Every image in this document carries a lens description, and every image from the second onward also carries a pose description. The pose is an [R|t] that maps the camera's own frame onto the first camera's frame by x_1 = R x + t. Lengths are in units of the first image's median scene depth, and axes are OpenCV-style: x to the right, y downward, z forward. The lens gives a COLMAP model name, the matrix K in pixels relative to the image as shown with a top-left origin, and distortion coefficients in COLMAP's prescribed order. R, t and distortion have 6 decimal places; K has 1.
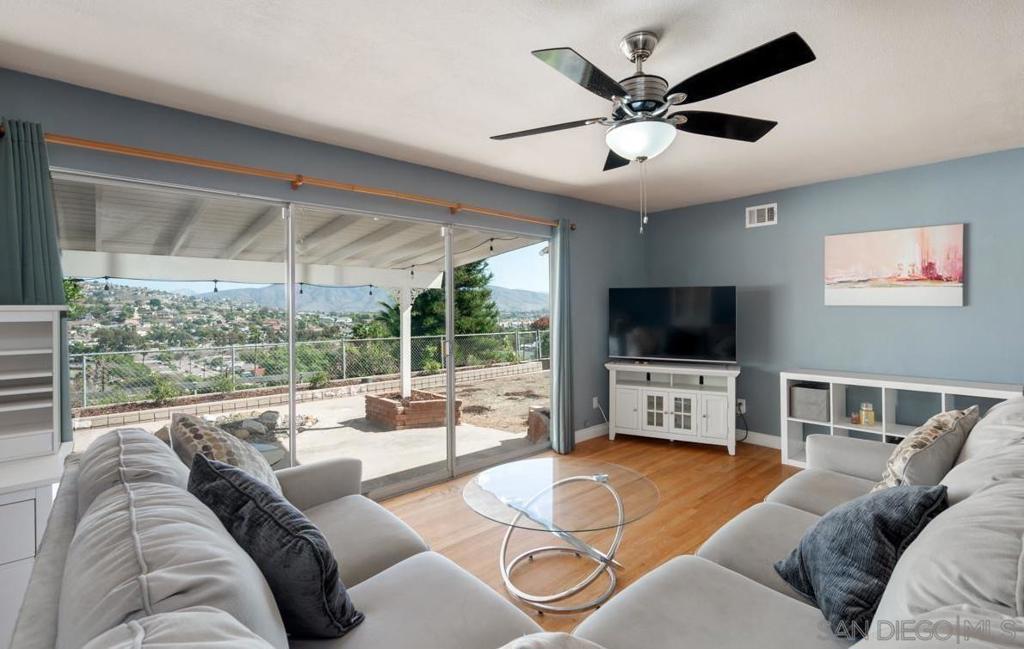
lens RADIAL K [[459.6, 0, 542.3], [0, 459.6, 310.9], [0, 0, 1]] dist [0.001618, 0.000017]
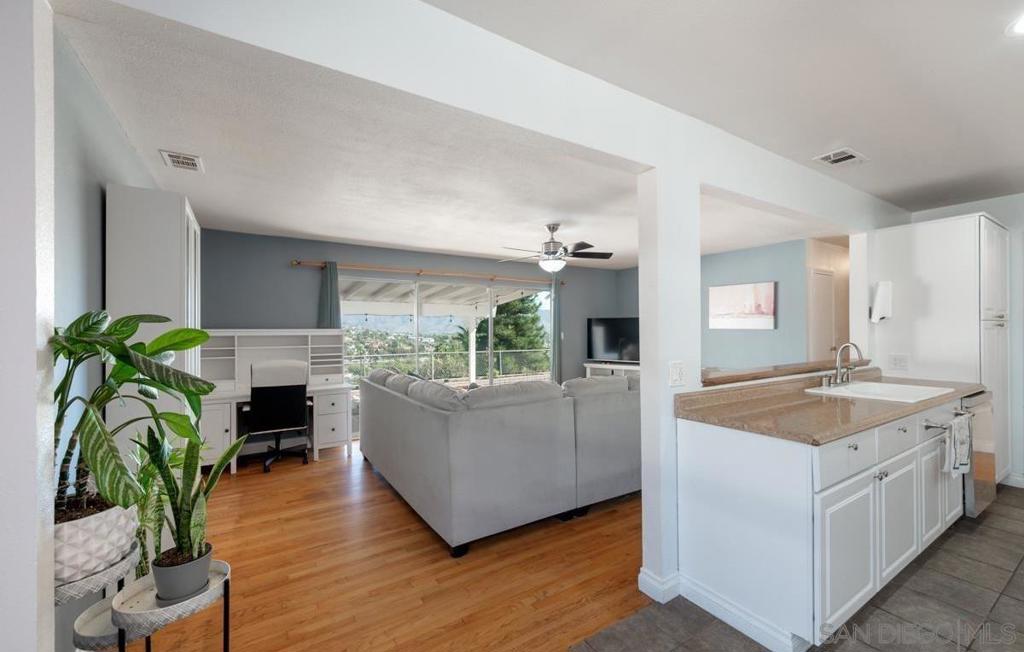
lens RADIAL K [[409.4, 0, 510.3], [0, 409.4, 333.2], [0, 0, 1]] dist [0.000956, -0.000247]
pose [[0.978046, 0.001622, -0.208381, 0.068384], [-0.001339, 0.999998, 0.001499, 0.001090], [0.208383, -0.001187, 0.978047, -0.189729]]
